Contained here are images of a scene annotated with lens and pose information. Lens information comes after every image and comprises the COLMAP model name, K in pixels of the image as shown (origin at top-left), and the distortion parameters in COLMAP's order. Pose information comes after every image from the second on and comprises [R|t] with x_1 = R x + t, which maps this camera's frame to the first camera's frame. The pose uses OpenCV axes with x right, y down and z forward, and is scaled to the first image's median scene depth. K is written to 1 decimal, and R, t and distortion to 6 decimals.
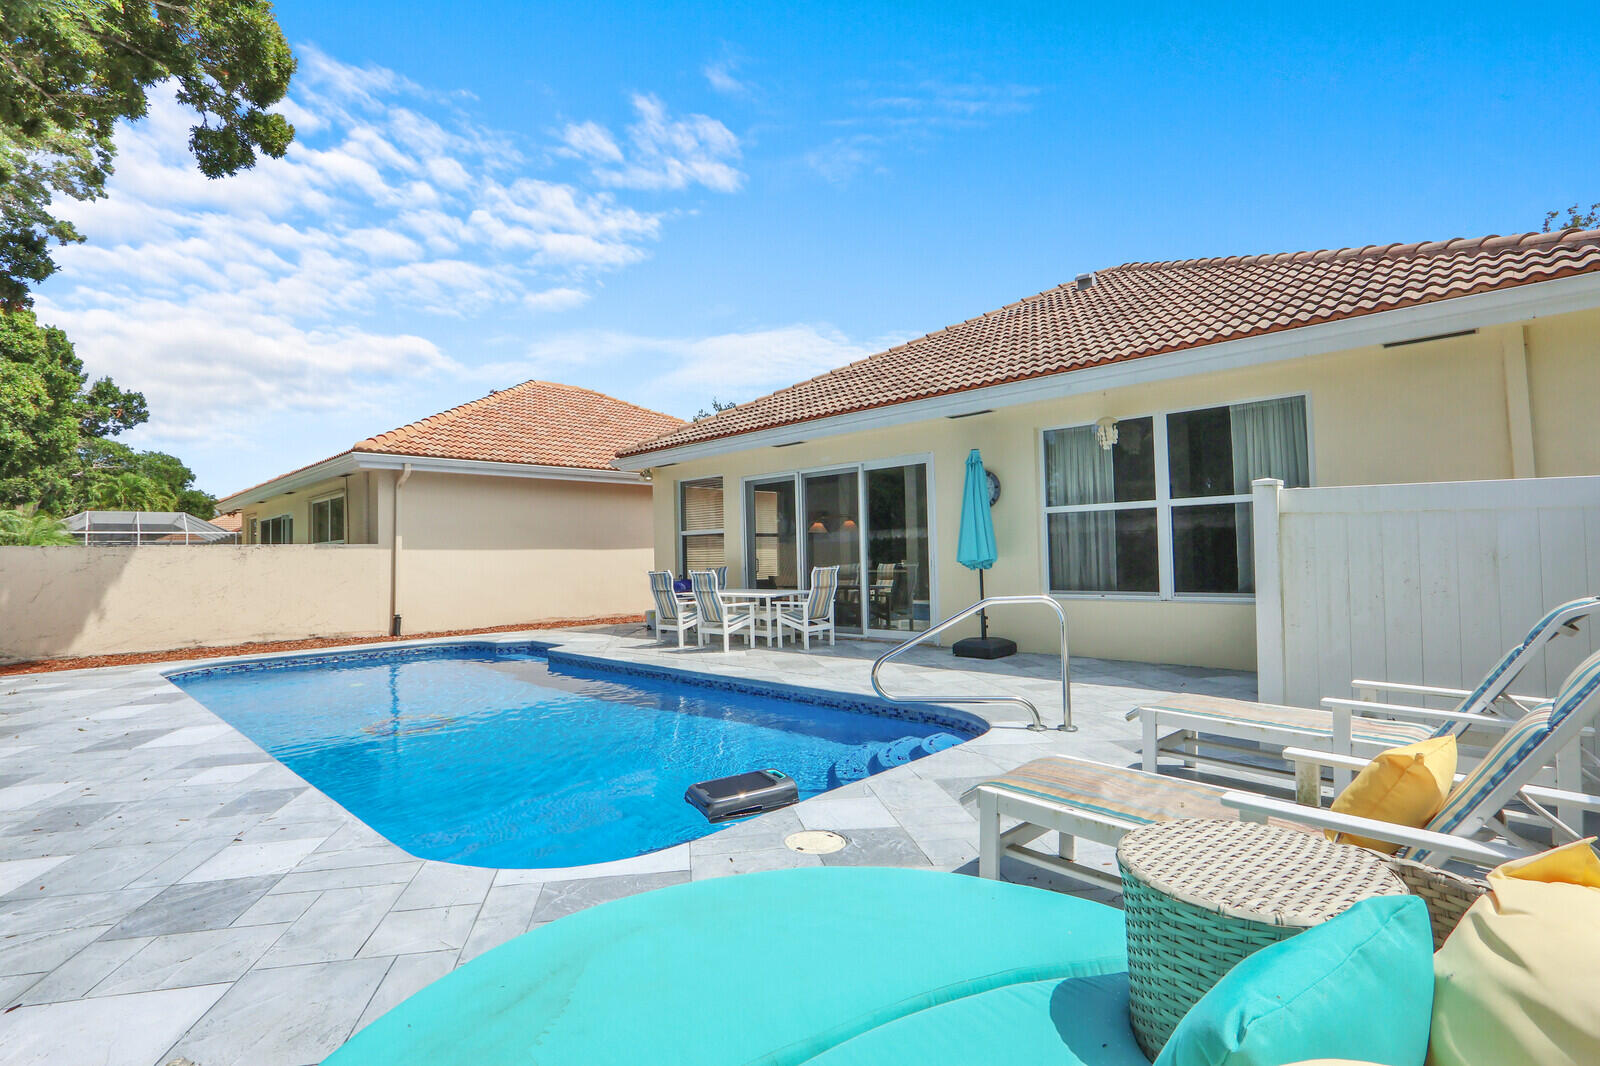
lens RADIAL K [[758.4, 0, 800.0], [0, 758.4, 533.0], [0, 0, 1]] dist [-0.002205, 0.000098]
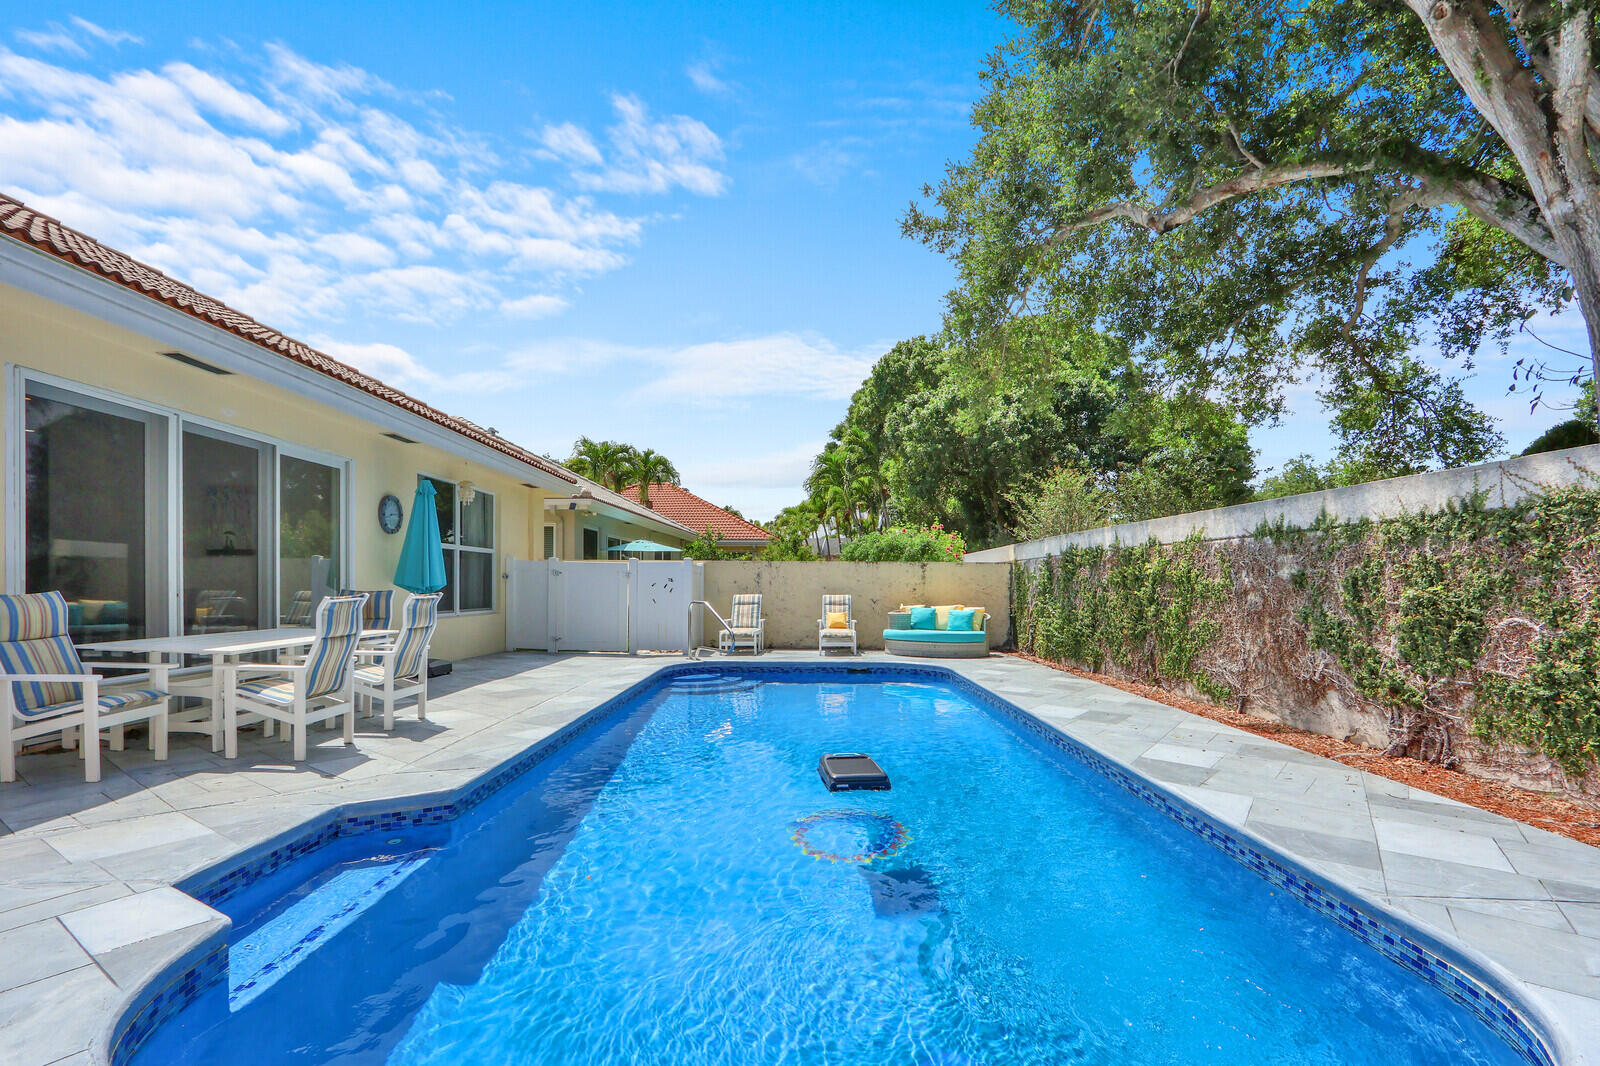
lens RADIAL K [[774.5, 0, 801.5], [0, 774.5, 594.6], [0, 0, 1]] dist [-0.002983, -0.000309]
pose [[-0.702583, 0.010845, 0.711519, -0.621095], [-0.011367, 0.999585, -0.026459, 0.049584], [-0.711511, -0.026677, -0.702169, 0.957701]]
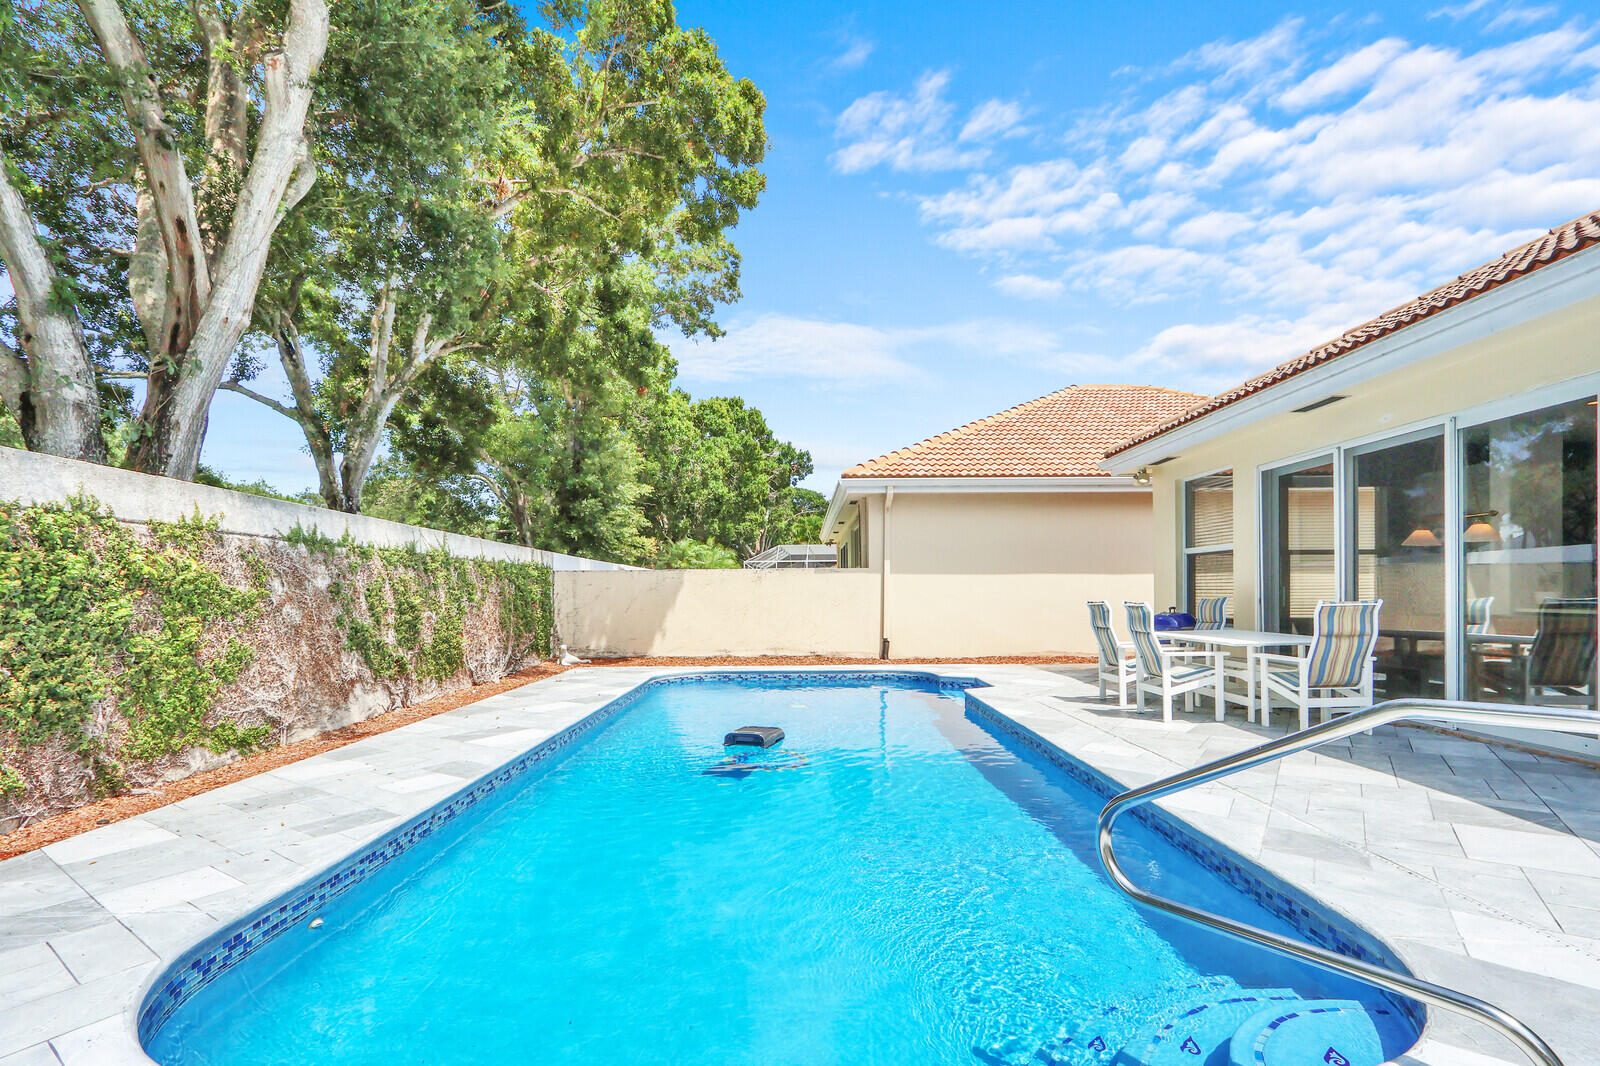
lens RADIAL K [[774.5, 0, 801.5], [0, 774.5, 594.6], [0, 0, 1]] dist [-0.002983, -0.000309]
pose [[0.703549, 0.019999, -0.710365, 0.127633], [0.012346, 0.999109, 0.040356, 0.007706], [0.710540, -0.037162, 0.702675, 0.217172]]
